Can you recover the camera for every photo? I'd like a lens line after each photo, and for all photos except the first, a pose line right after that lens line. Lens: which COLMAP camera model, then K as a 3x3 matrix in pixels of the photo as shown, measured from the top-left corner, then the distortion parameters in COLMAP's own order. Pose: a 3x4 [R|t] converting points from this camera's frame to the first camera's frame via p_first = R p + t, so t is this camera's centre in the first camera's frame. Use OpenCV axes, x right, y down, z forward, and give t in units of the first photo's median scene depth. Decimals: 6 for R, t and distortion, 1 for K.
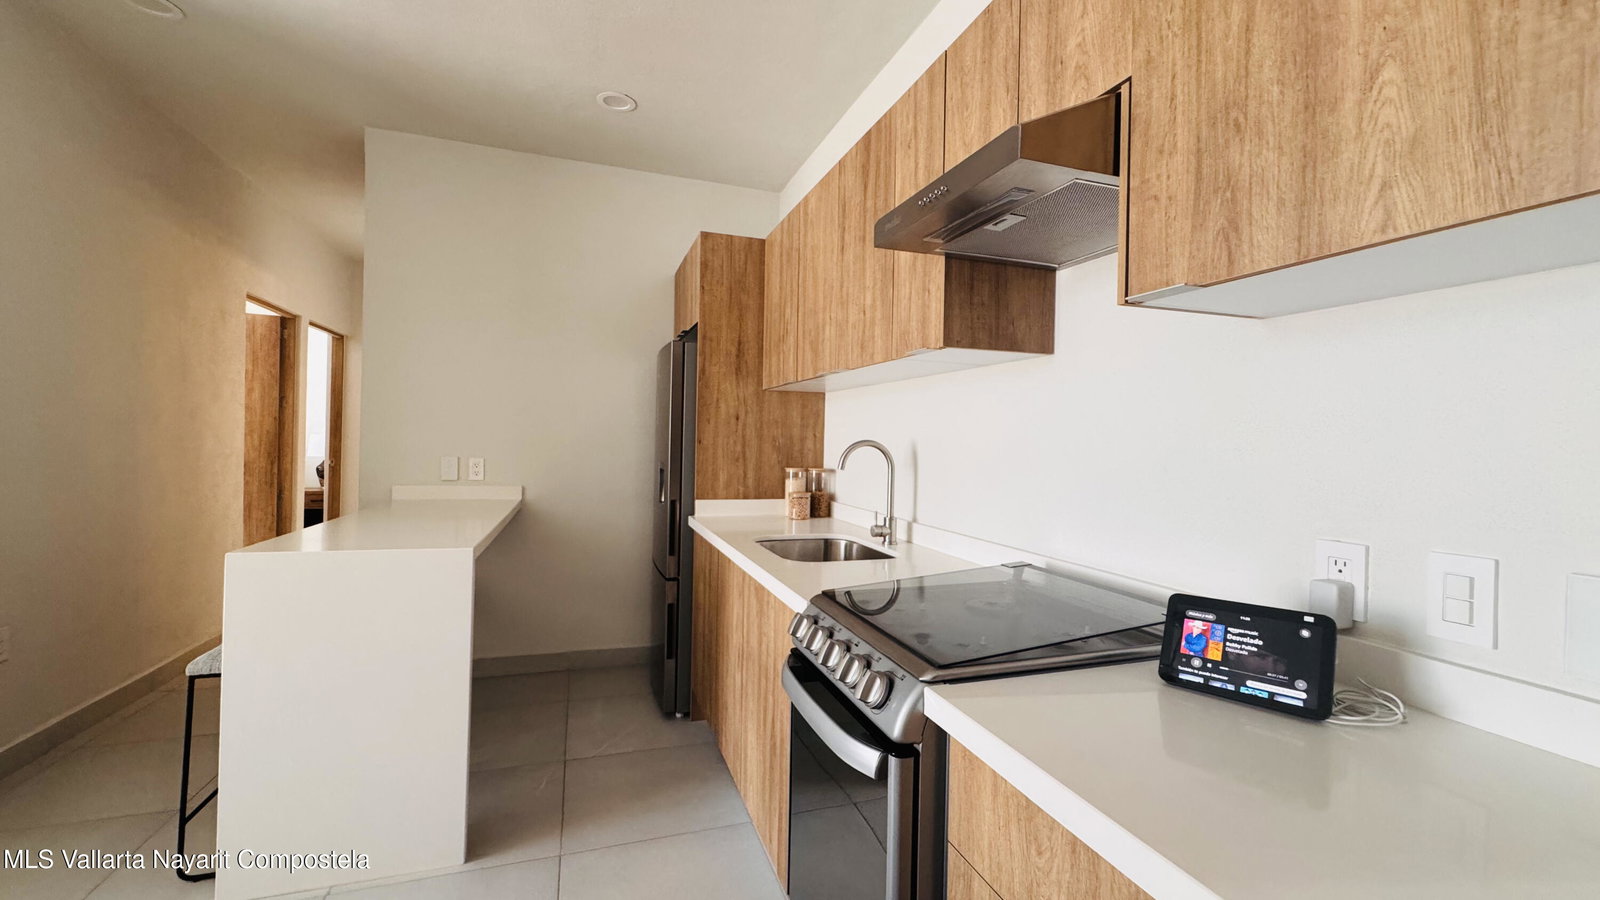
lens RADIAL K [[639.4, 0, 800.0], [0, 639.4, 448.0], [0, 0, 1]] dist [-0.002480, 0.000033]
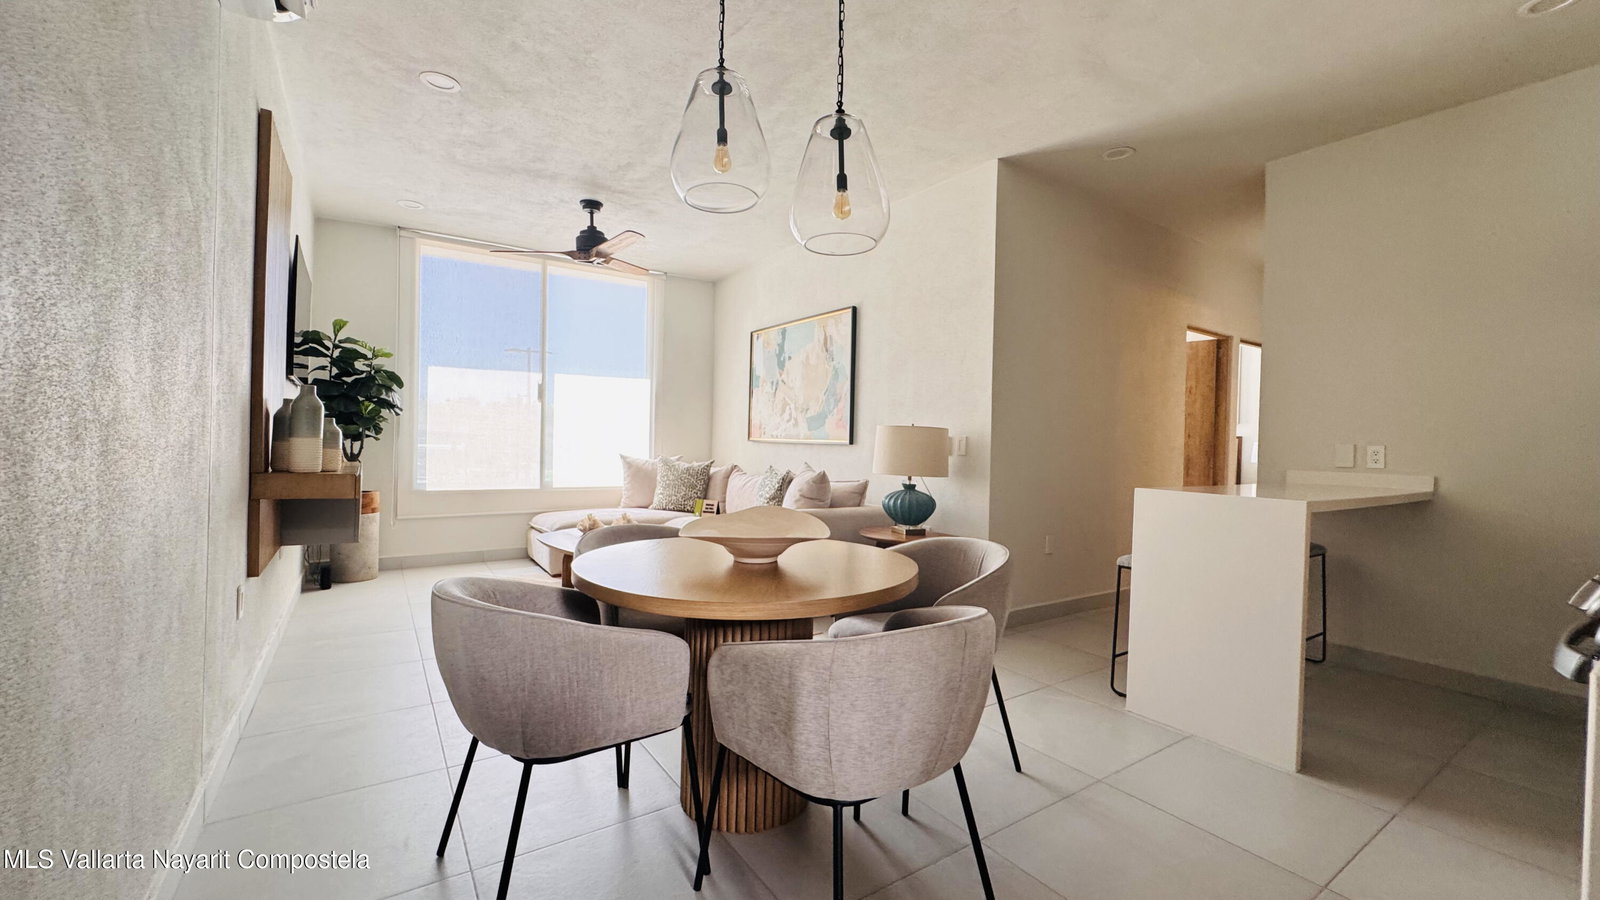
lens RADIAL K [[639.4, 0, 800.0], [0, 639.4, 448.0], [0, 0, 1]] dist [-0.002480, 0.000033]
pose [[0.261983, -0.010599, -0.965014, 0.202233], [-0.026355, 0.999488, -0.018133, 0.058972], [0.964713, 0.030183, 0.261569, -0.105261]]
